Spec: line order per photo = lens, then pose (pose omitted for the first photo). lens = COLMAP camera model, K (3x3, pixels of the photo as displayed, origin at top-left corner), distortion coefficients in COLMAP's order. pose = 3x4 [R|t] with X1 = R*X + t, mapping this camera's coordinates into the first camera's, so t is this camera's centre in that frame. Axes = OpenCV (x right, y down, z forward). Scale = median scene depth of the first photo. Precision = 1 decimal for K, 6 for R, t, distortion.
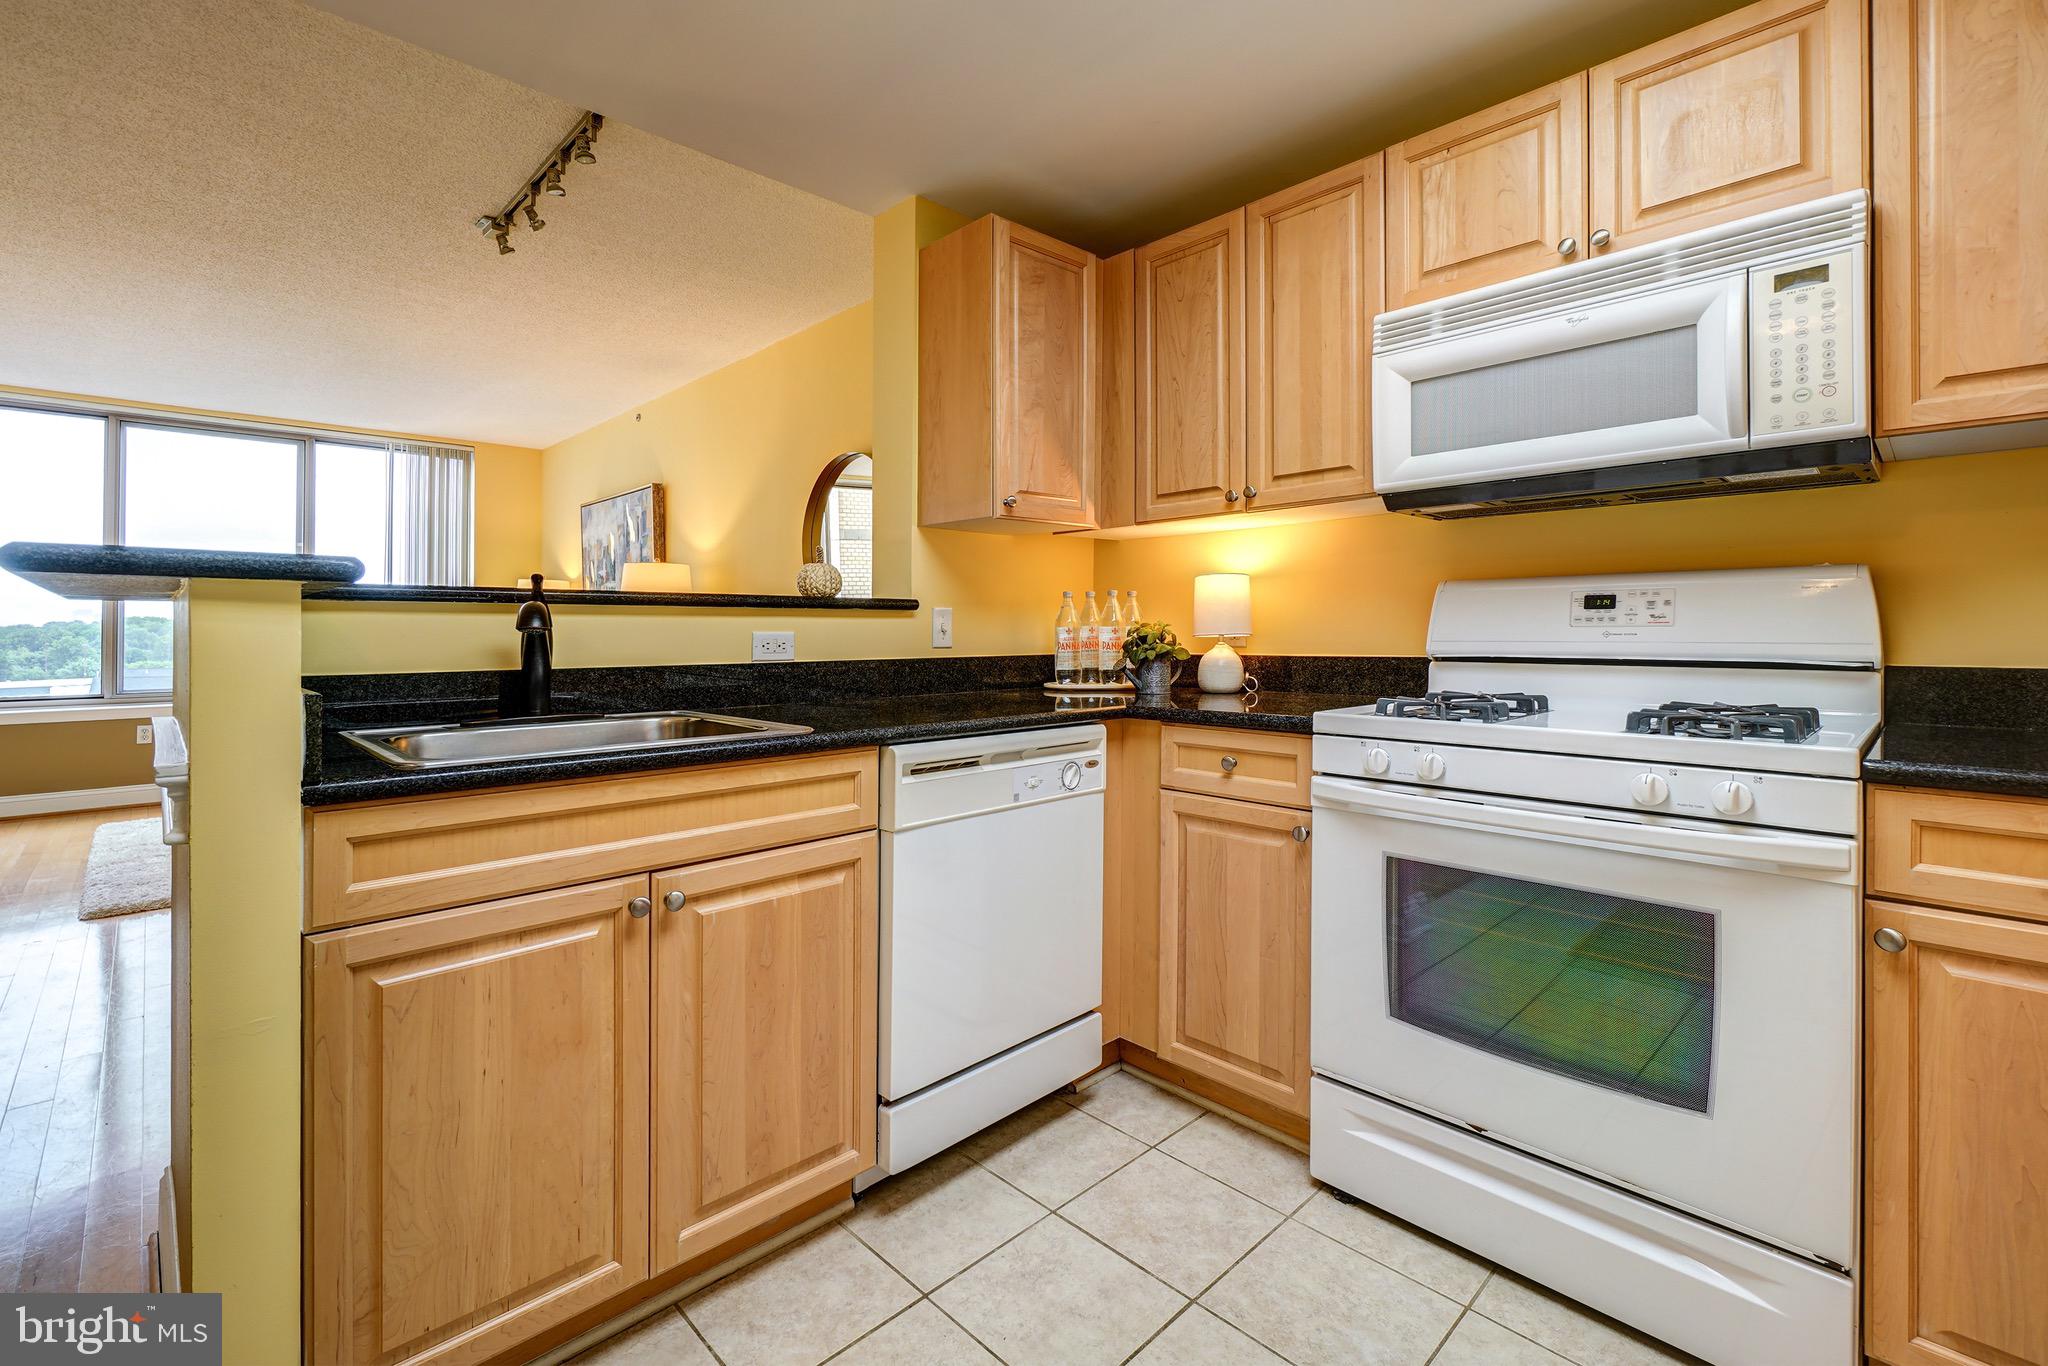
lens RADIAL K [[900.9, 0, 987.4], [0, 900.9, 630.0], [0, 0, 1]] dist [-0.001185, -0.000489]
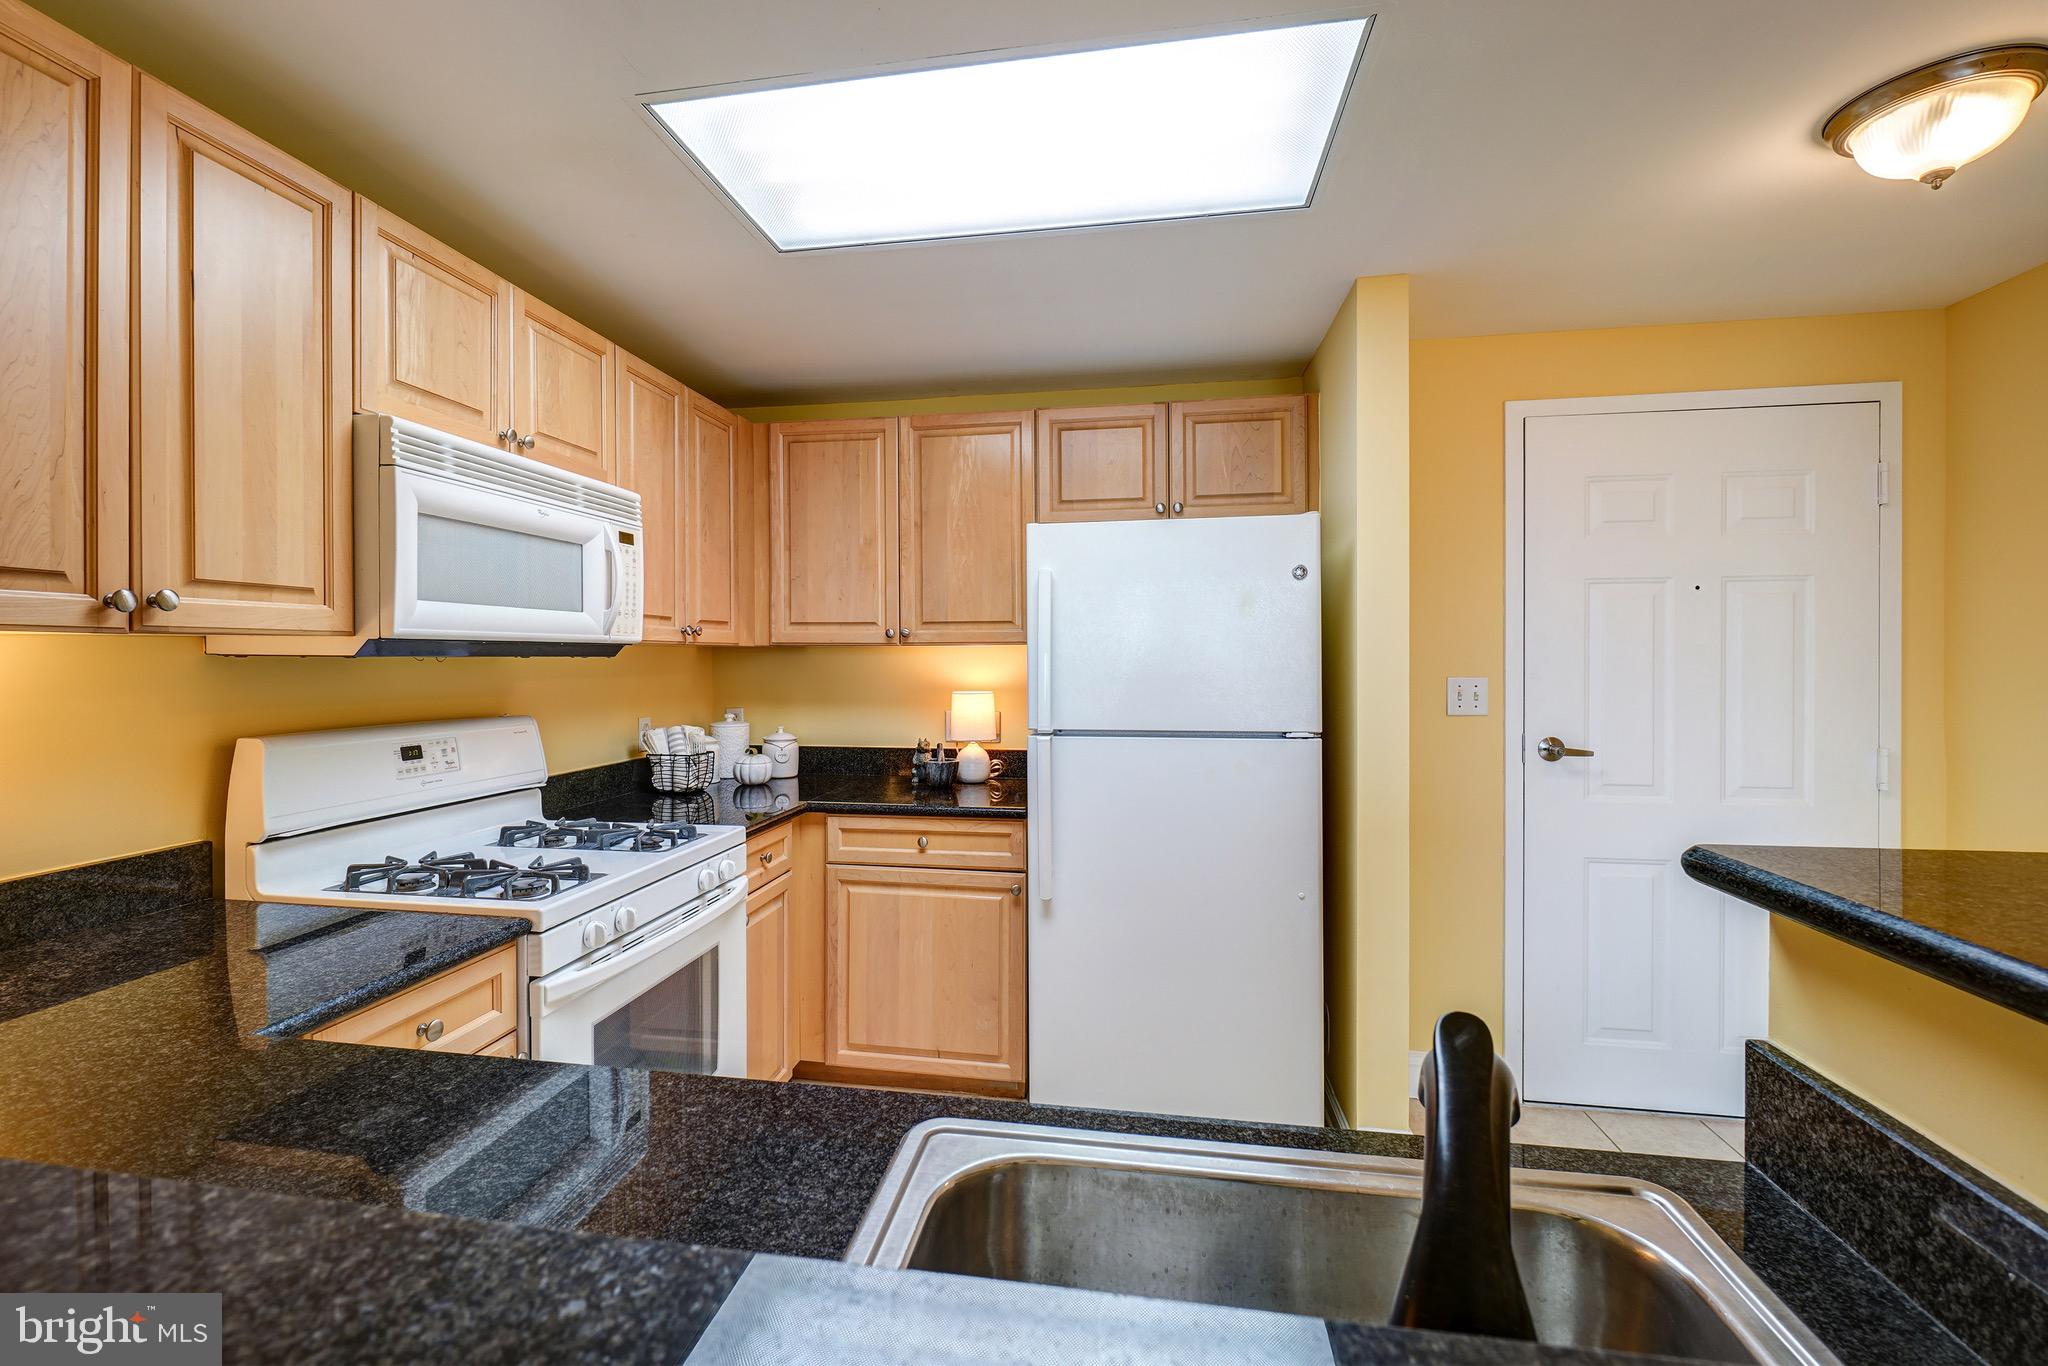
lens RADIAL K [[889.7, 0, 1009.8], [0, 889.7, 665.3], [0, 0, 1]] dist [-0.004937, -0.000817]
pose [[-0.615344, -0.000637, 0.788258, -0.509473], [0.001709, 0.999996, 0.002143, -0.123049], [-0.788257, 0.002666, -0.615341, 1.000258]]
